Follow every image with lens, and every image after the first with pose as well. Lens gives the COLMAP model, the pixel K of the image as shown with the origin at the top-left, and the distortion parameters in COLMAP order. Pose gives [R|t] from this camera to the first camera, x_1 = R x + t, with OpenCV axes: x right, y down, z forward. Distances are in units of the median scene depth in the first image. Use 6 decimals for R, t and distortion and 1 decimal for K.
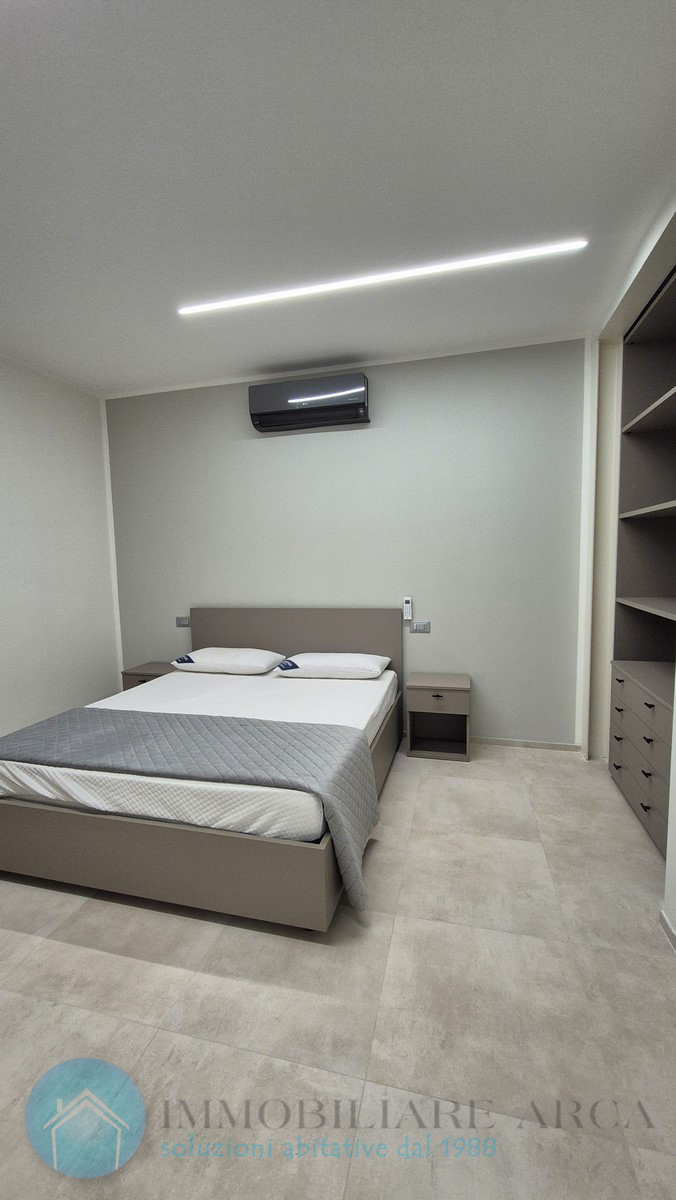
lens RADIAL K [[491.1, 0, 334.2], [0, 491.1, 606.2], [0, 0, 1]] dist [-0.003141, 0.000338]
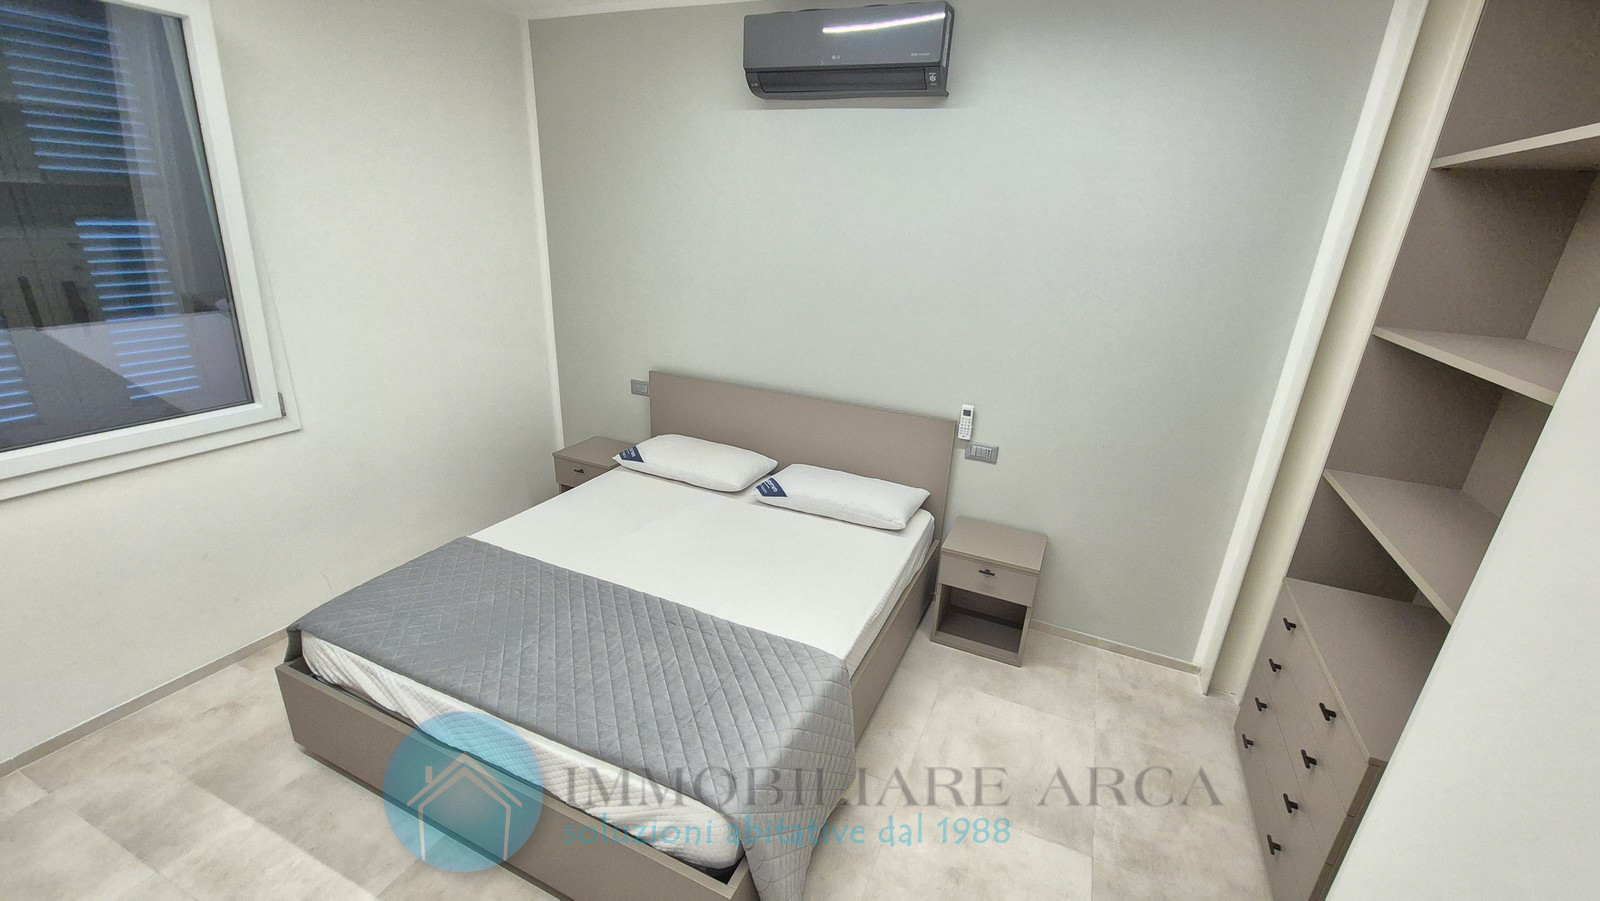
lens RADIAL K [[654.8, 0, 806.9], [0, 654.8, 456.1], [0, 0, 1]] dist [-0.003141, 0.000338]
pose [[0.984857, 0.122641, -0.122540, 0.061534], [-0.088197, 0.962938, 0.254895, -0.166918], [0.149259, -0.240227, 0.959173, 0.162843]]
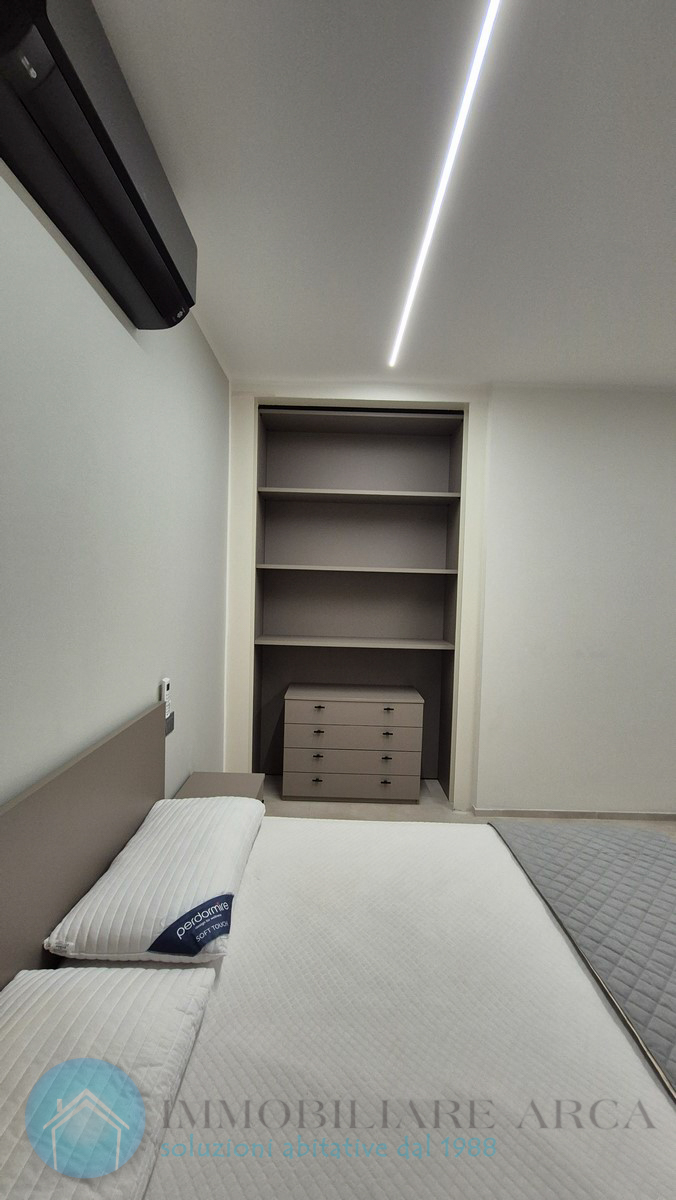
lens RADIAL K [[491.1, 0, 334.2], [0, 491.1, 606.2], [0, 0, 1]] dist [-0.003141, 0.000338]
pose [[-0.253039, -0.025578, 0.967118, -0.499419], [0.069661, 0.996574, 0.044583, -0.124709], [-0.964945, 0.078652, -0.250391, 1.046003]]
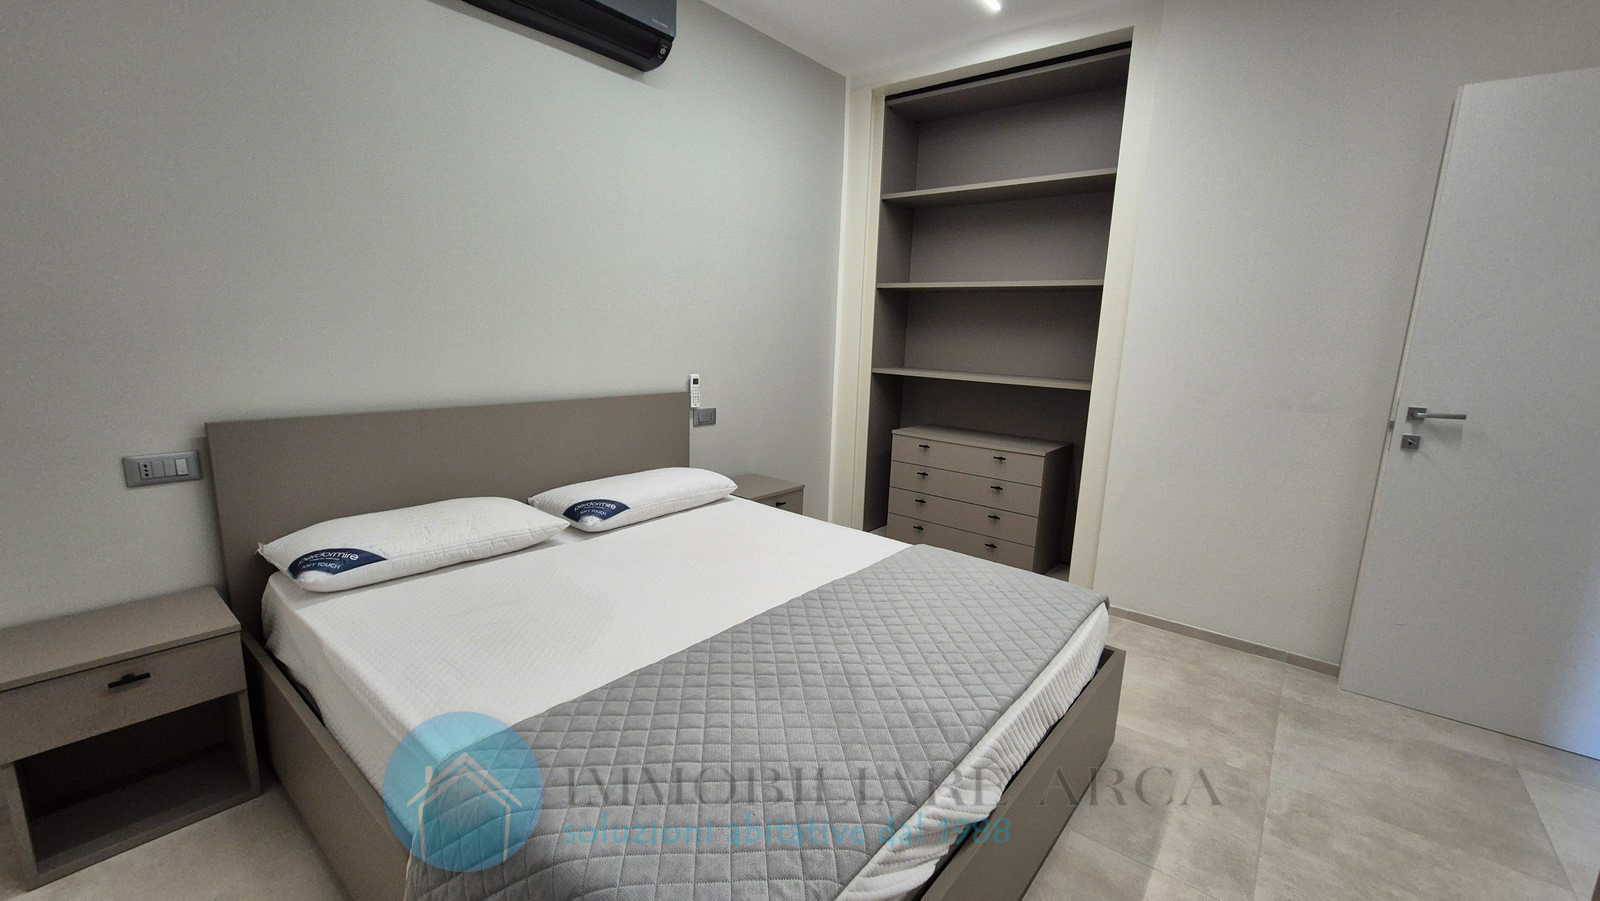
lens RADIAL K [[647.8, 0, 807.6], [0, 647.8, 445.7], [0, 0, 1]] dist [-0.000171, 0.000167]
pose [[0.403977, -0.125969, 0.906054, -0.667312], [0.041373, 0.991976, 0.119468, -0.022572], [-0.913833, -0.010776, 0.405947, 0.548642]]
